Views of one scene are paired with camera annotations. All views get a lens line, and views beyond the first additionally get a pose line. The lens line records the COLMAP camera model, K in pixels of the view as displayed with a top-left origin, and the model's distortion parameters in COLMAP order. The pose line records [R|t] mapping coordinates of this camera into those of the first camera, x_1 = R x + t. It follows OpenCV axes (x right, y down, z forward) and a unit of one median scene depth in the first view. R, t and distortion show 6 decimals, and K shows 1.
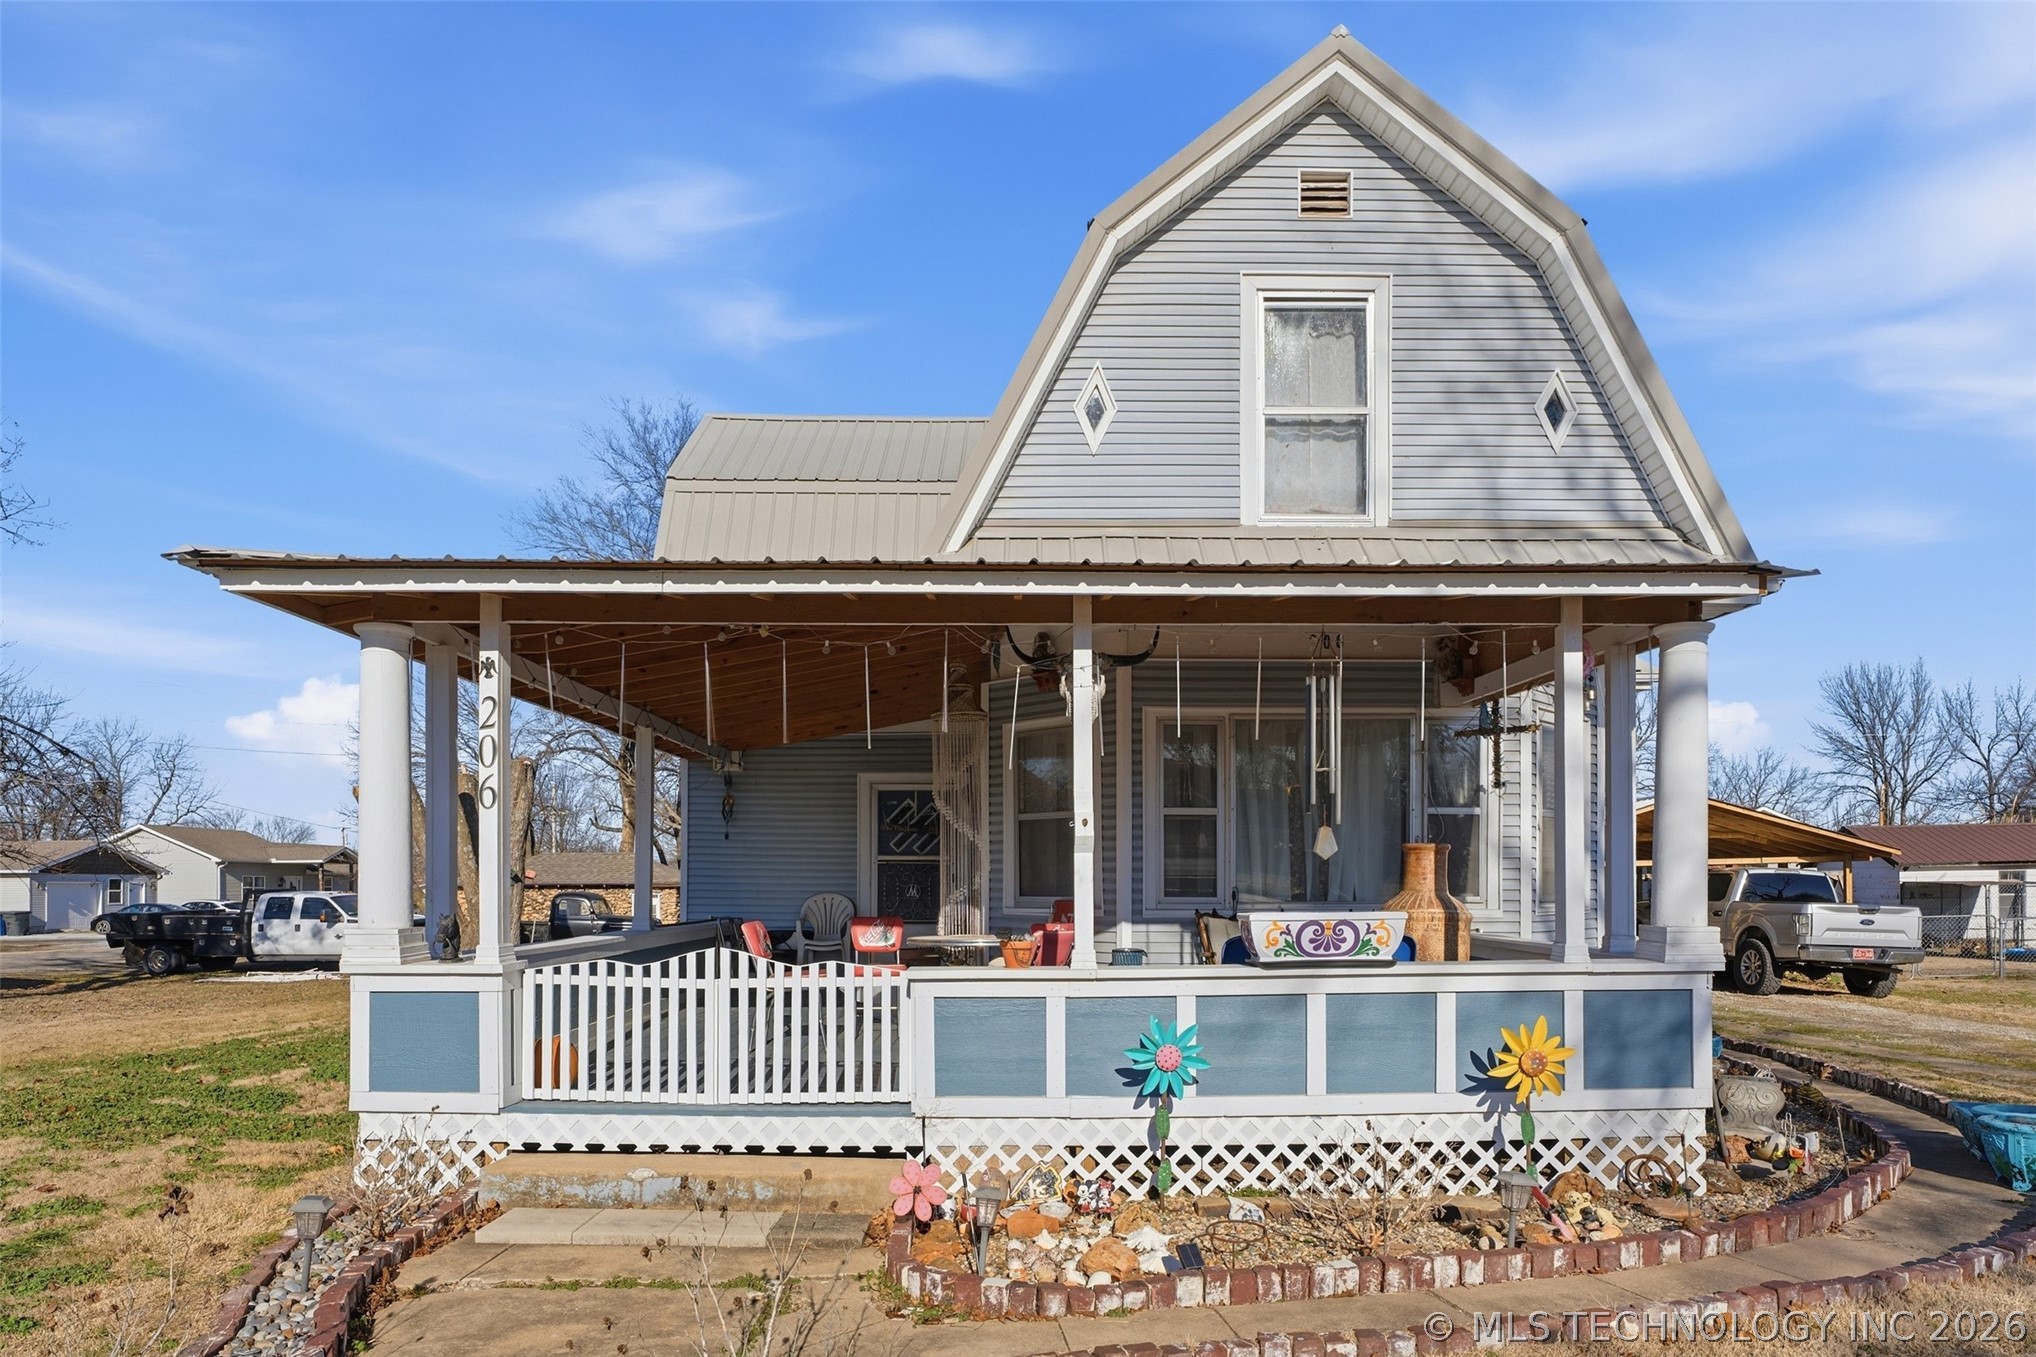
lens RADIAL K [[1186.2, 0, 1033.8], [0, 1186.2, 882.1], [0, 0, 1]] dist [-0.015718, -0.001622]
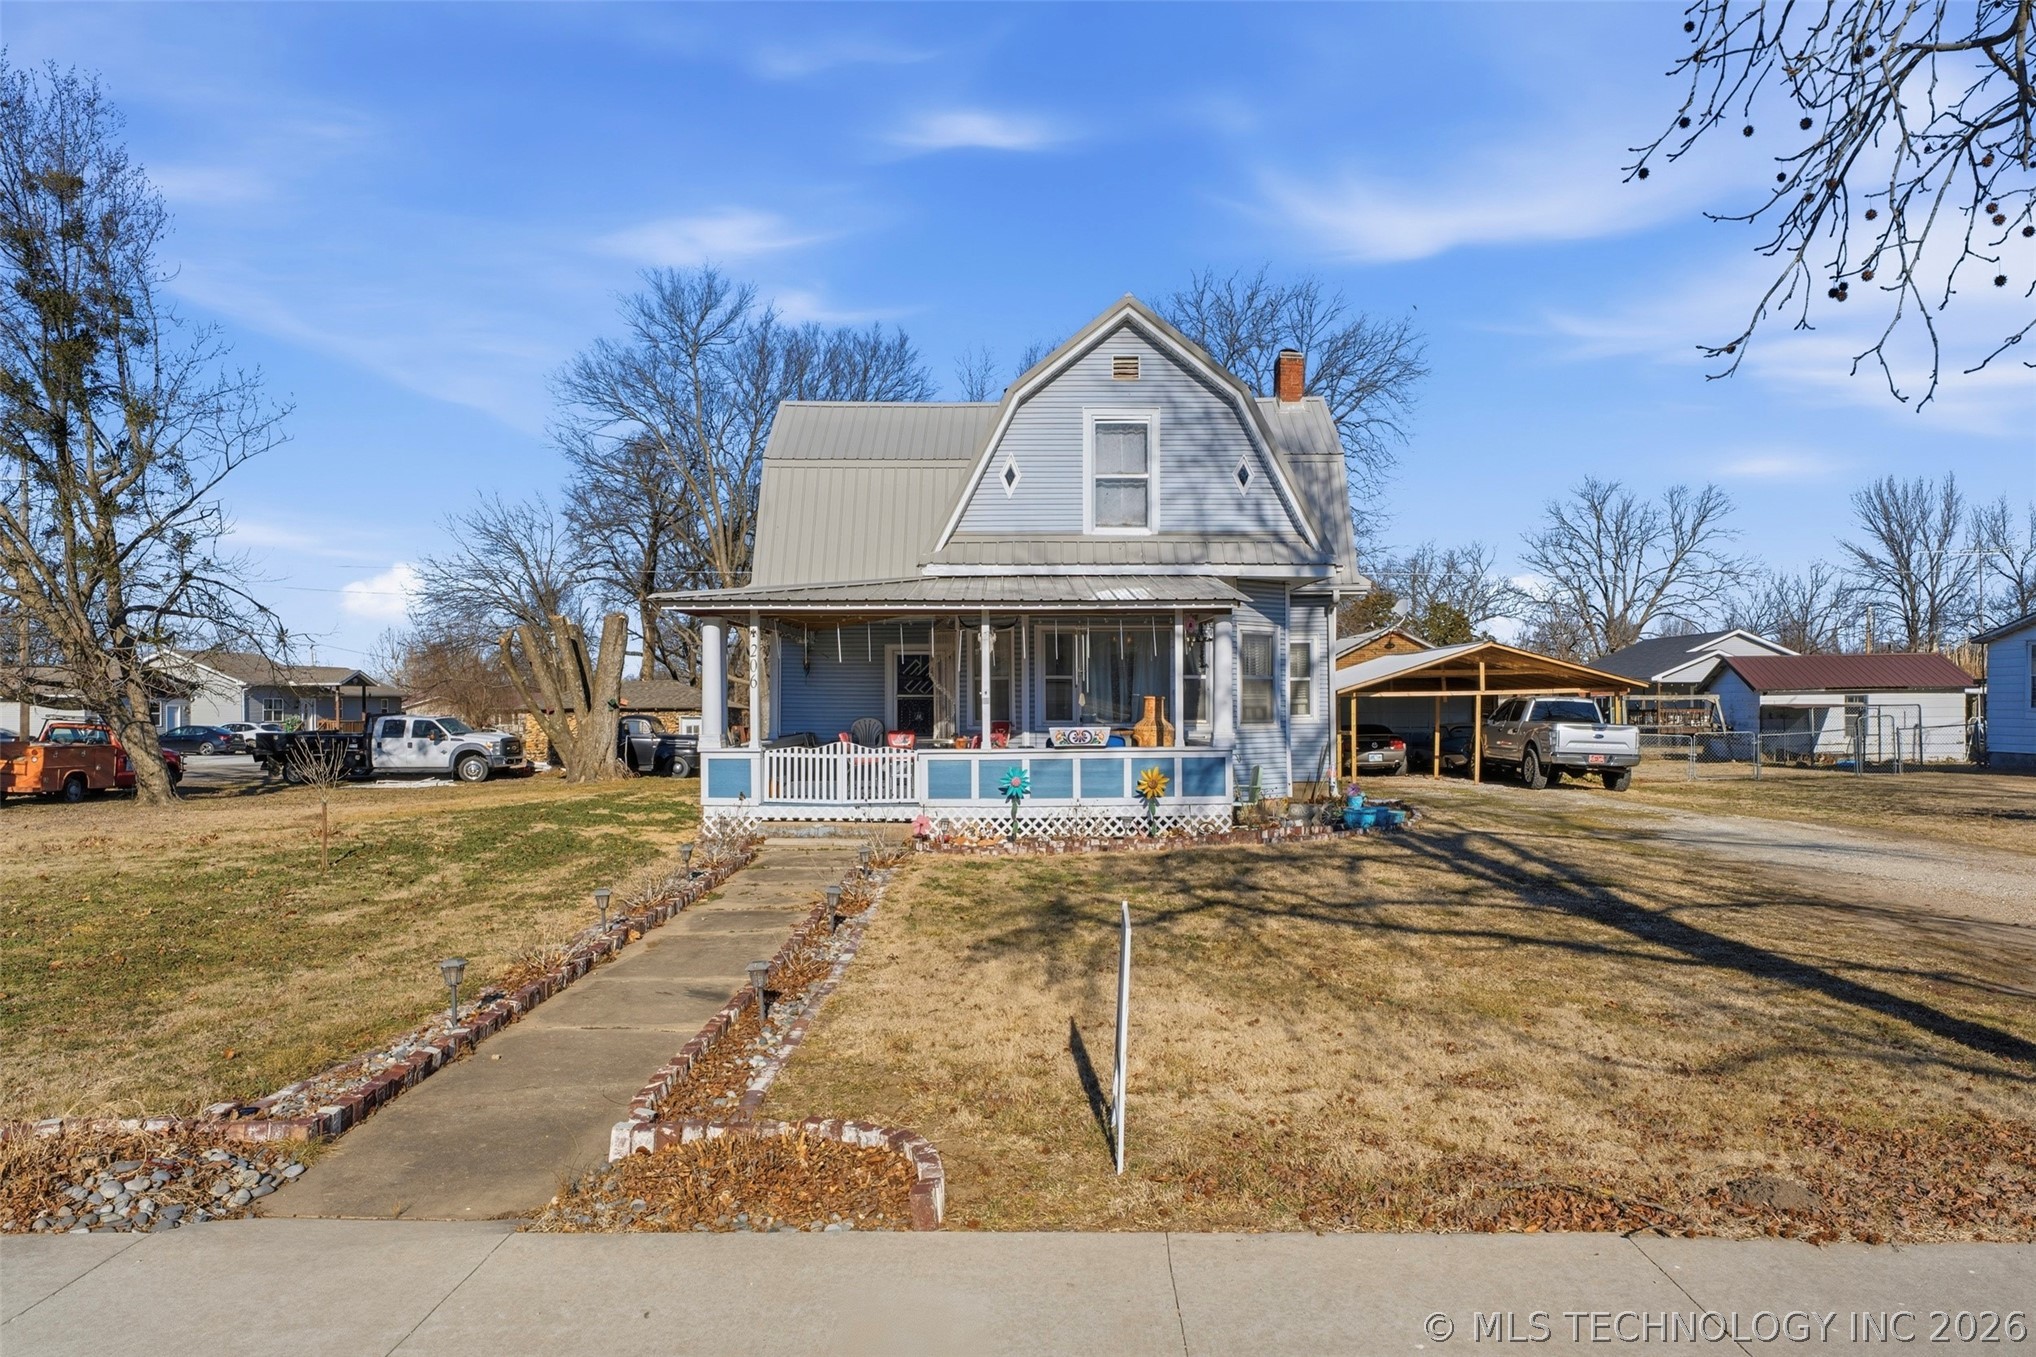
lens RADIAL K [[1348.6, 0, 1067.0], [0, 1348.6, 700.2], [0, 0, 1]] dist [-0.005352, 0.002396]
pose [[0.999946, -0.001093, 0.010381, 0.123156], [0.001088, 0.999999, 0.000477, -0.023031], [-0.010382, -0.000466, 0.999946, -1.268961]]
